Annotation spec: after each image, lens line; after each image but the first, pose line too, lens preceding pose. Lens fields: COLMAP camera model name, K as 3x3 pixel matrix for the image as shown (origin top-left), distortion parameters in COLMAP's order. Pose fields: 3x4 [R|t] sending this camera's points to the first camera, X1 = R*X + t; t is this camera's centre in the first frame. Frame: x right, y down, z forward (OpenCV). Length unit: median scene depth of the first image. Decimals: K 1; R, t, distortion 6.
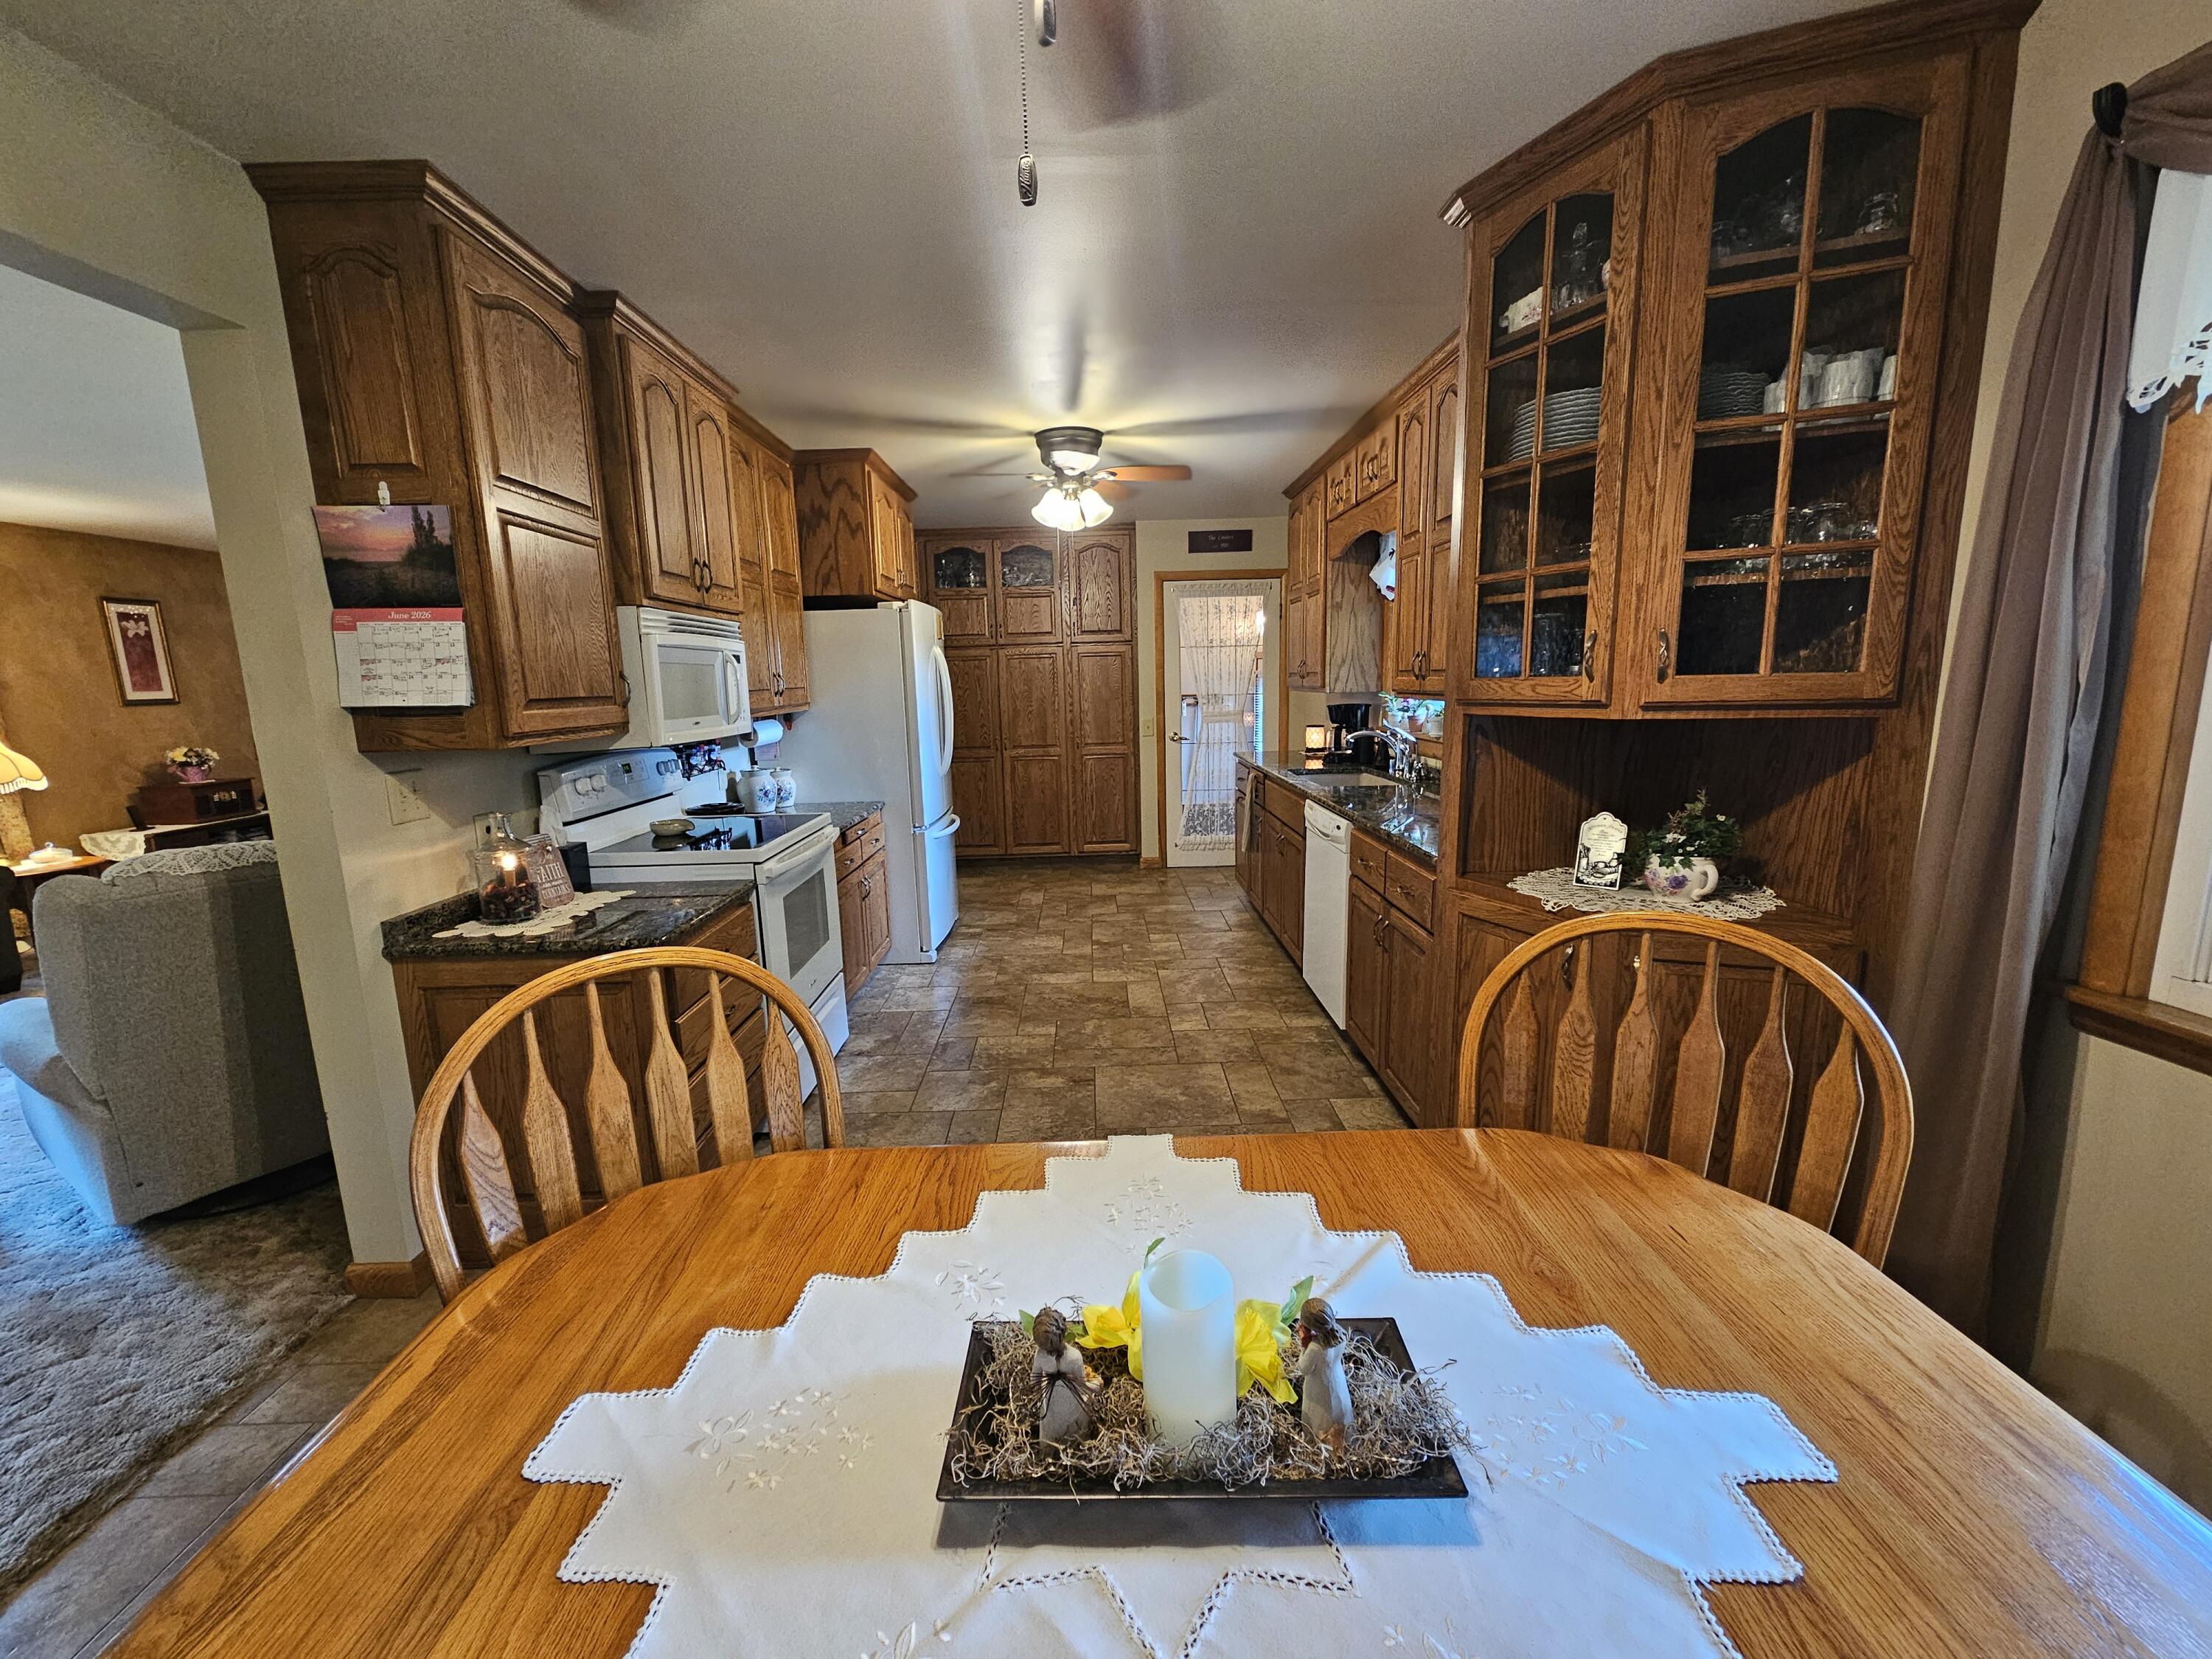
lens RADIAL K [[904.1, 0, 1095.4], [0, 904.1, 842.5], [0, 0, 1]] dist [-0.002314, 0.000328]
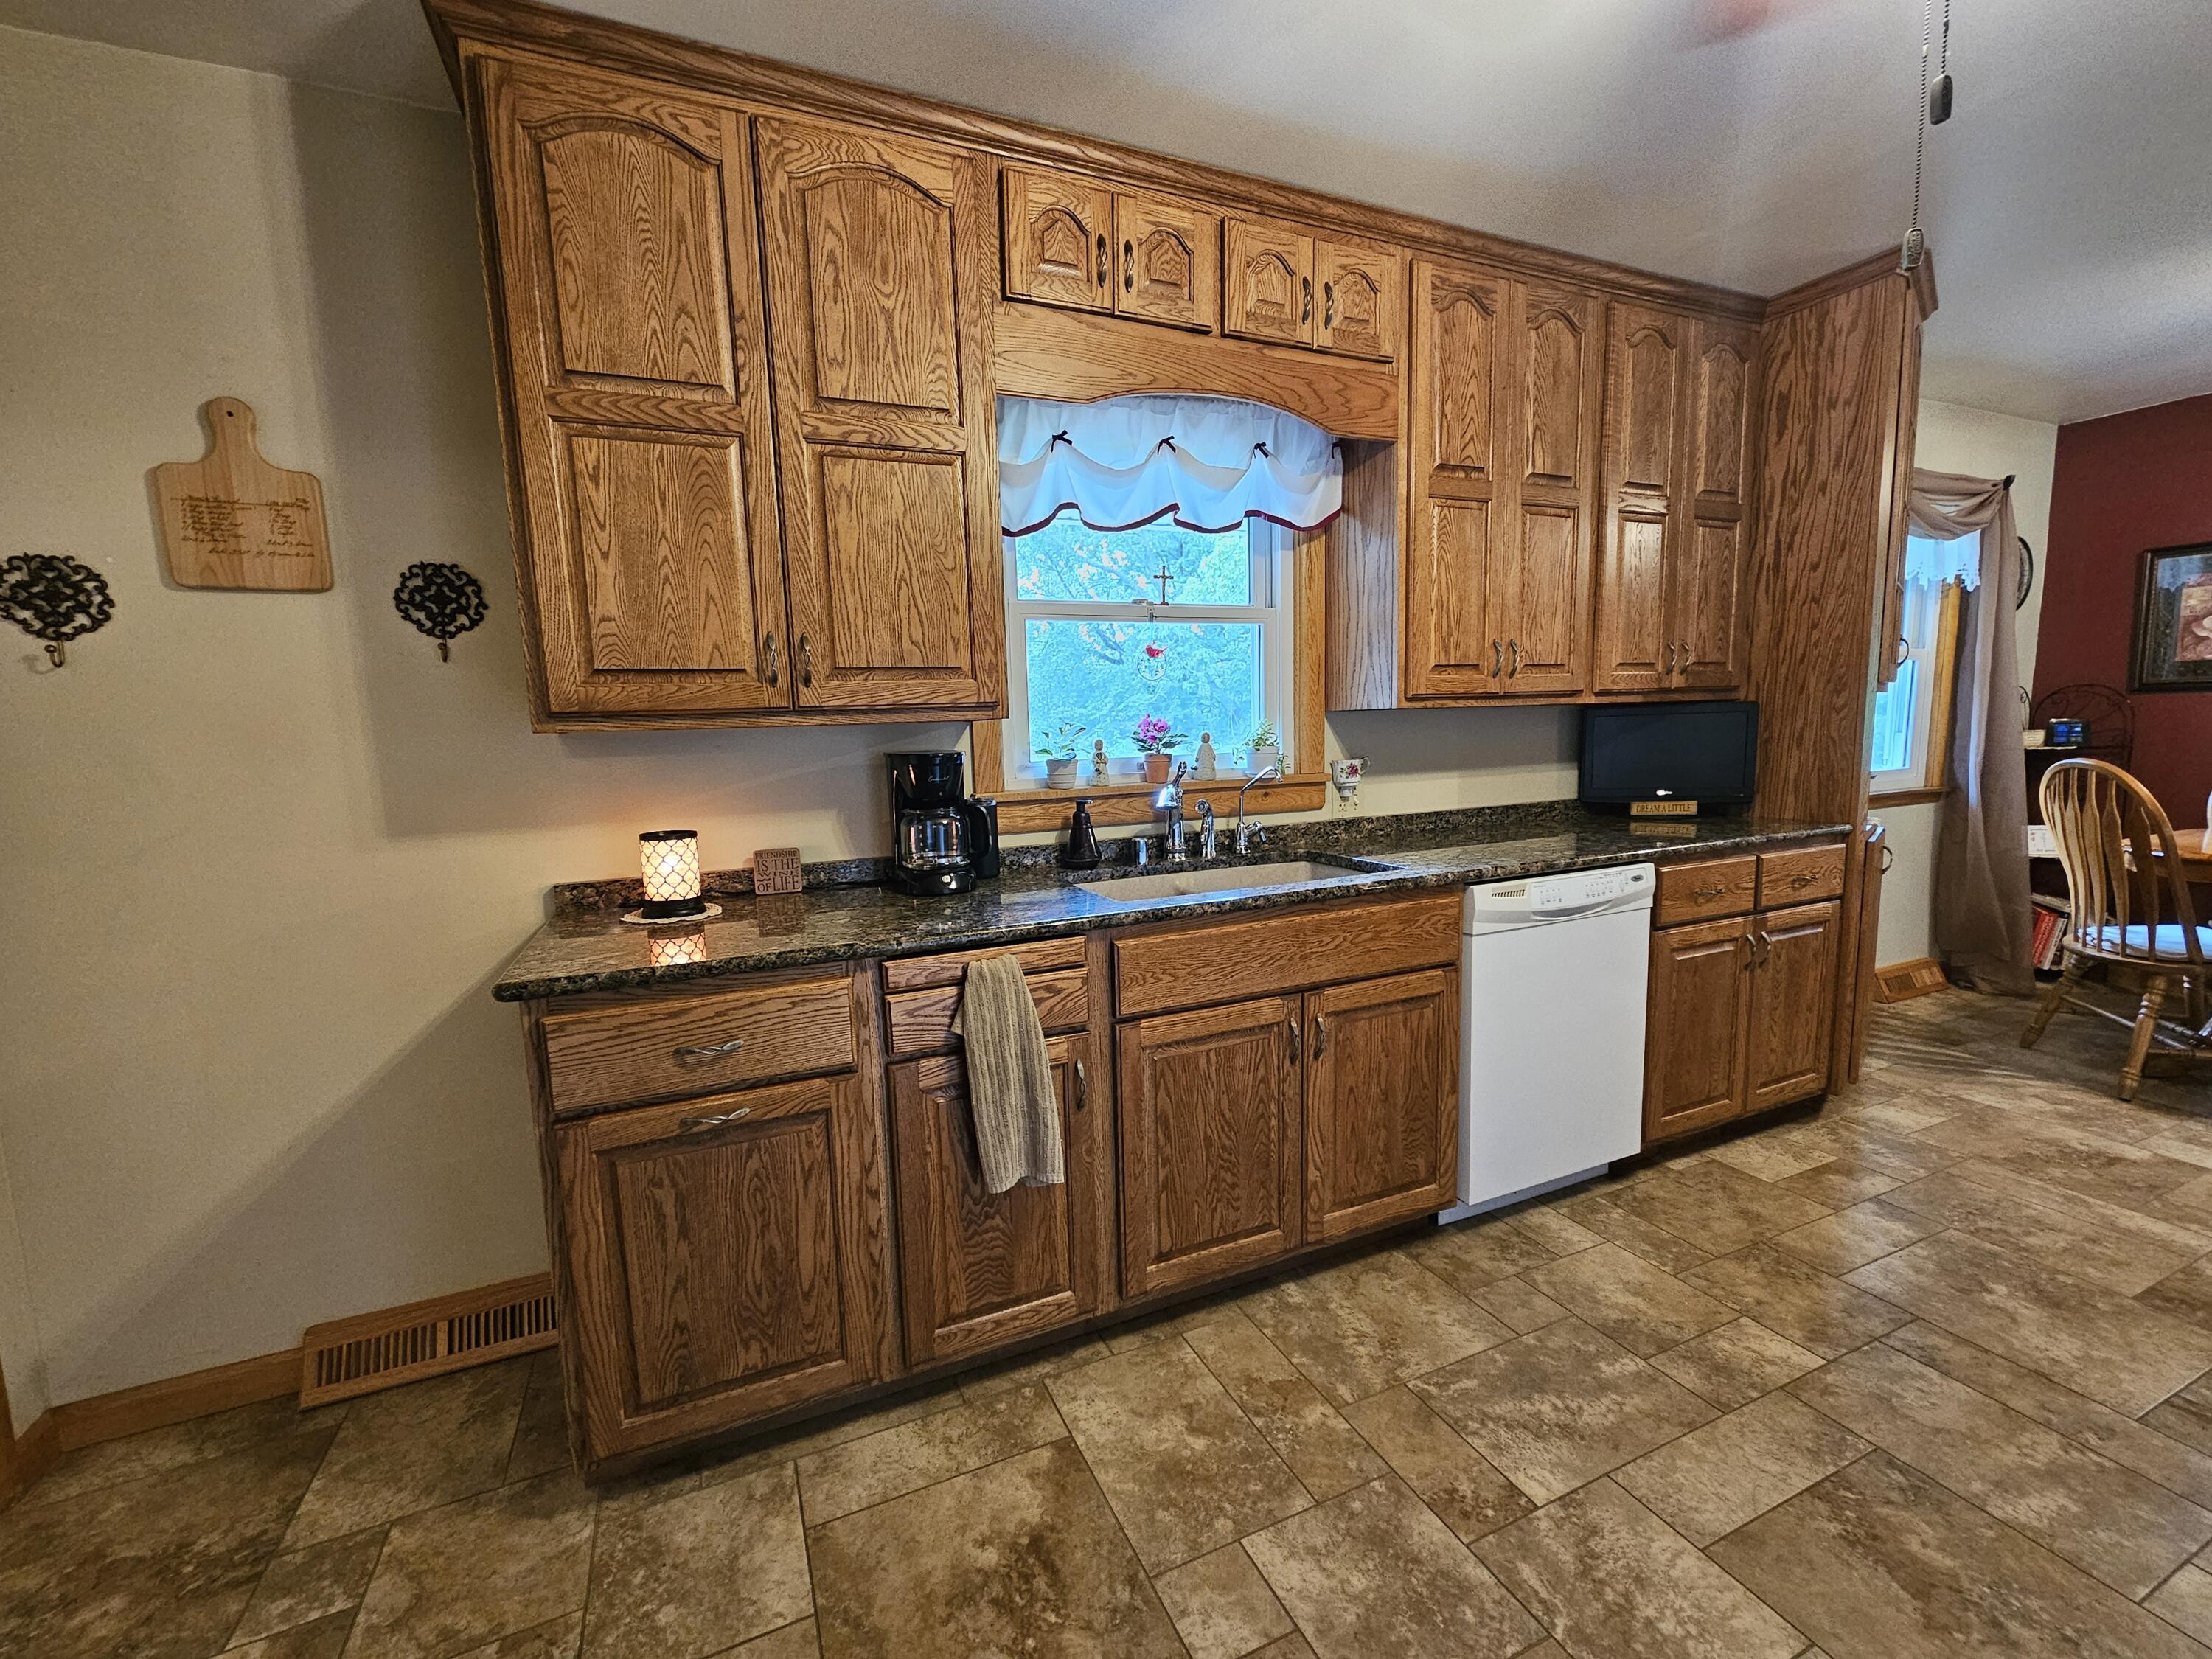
lens RADIAL K [[904.1, 0, 1095.4], [0, 904.1, 842.5], [0, 0, 1]] dist [-0.002314, 0.000328]
pose [[-0.381854, -0.081128, 0.920655, -0.115223], [0.209715, 0.962551, 0.171802, -0.137814], [-0.900115, 0.258679, -0.350541, 0.888907]]
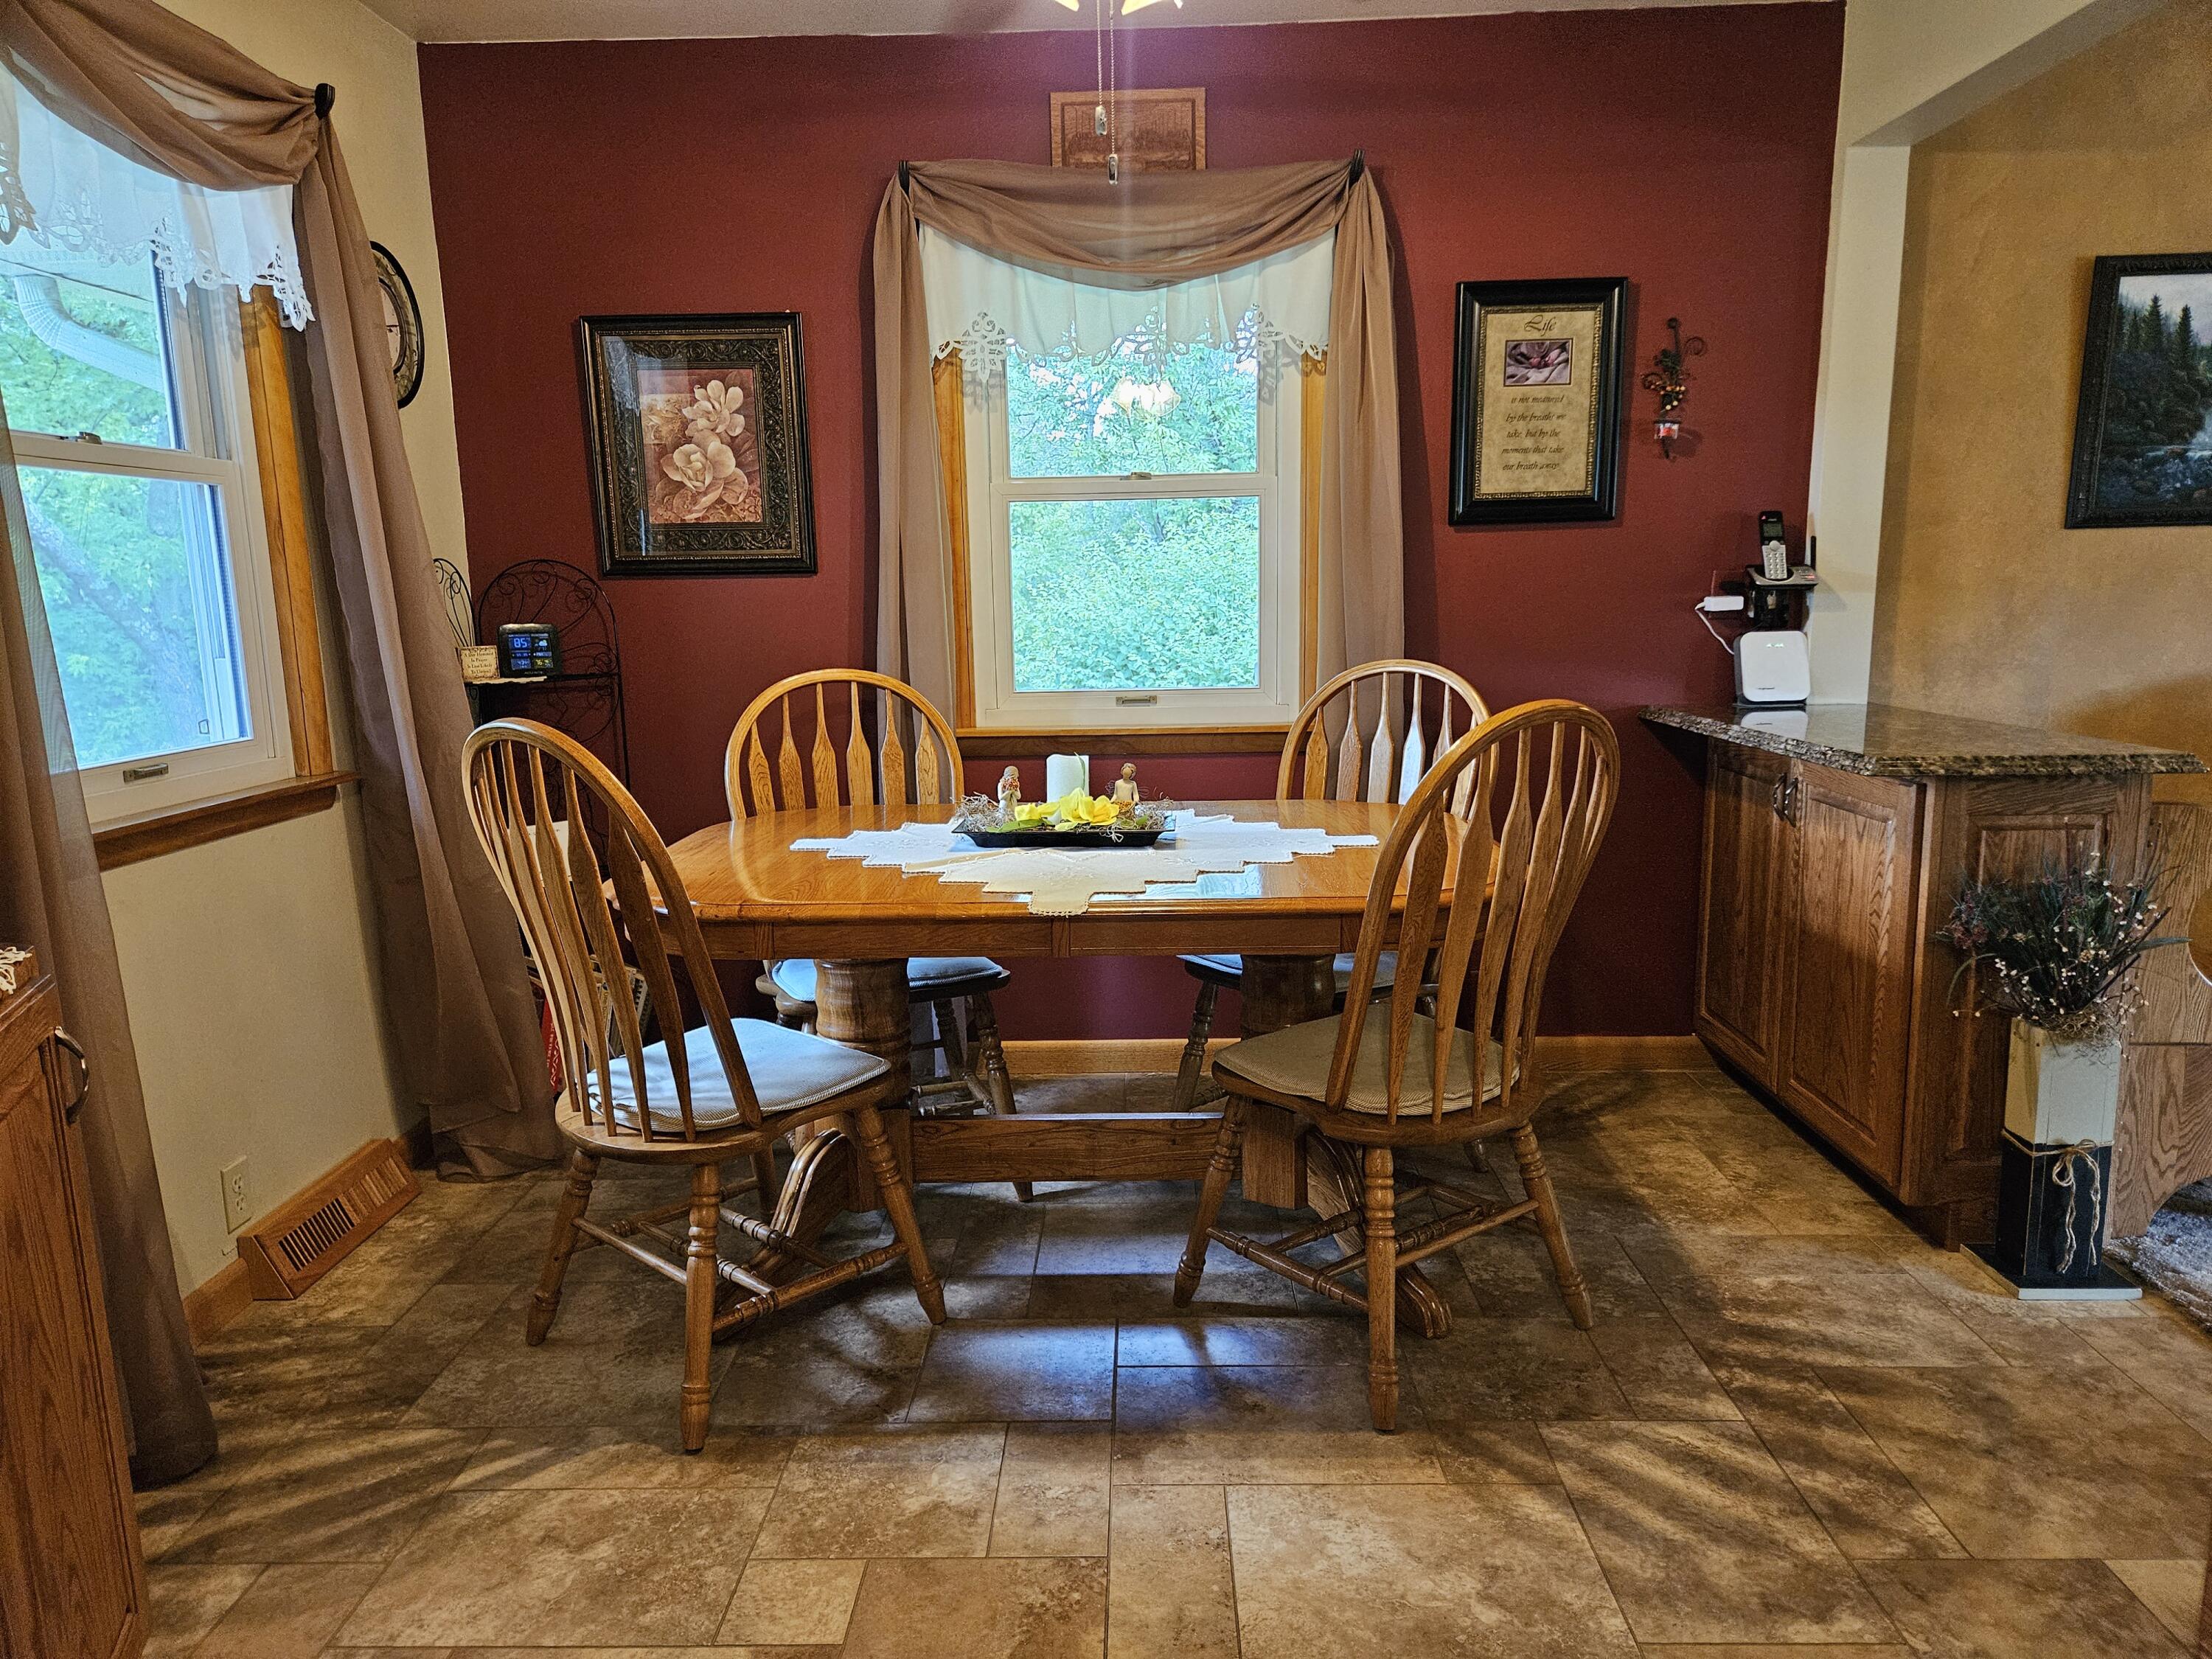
lens RADIAL K [[1468.6, 0, 1098.1], [0, 1468.6, 835.2], [0, 0, 1]] dist [0.074872, -0.065552]
pose [[-0.997863, 0.039780, 0.051838, -0.017809], [0.055316, 0.936565, 0.346101, -0.071794], [-0.034782, 0.348229, -0.936764, 0.550268]]
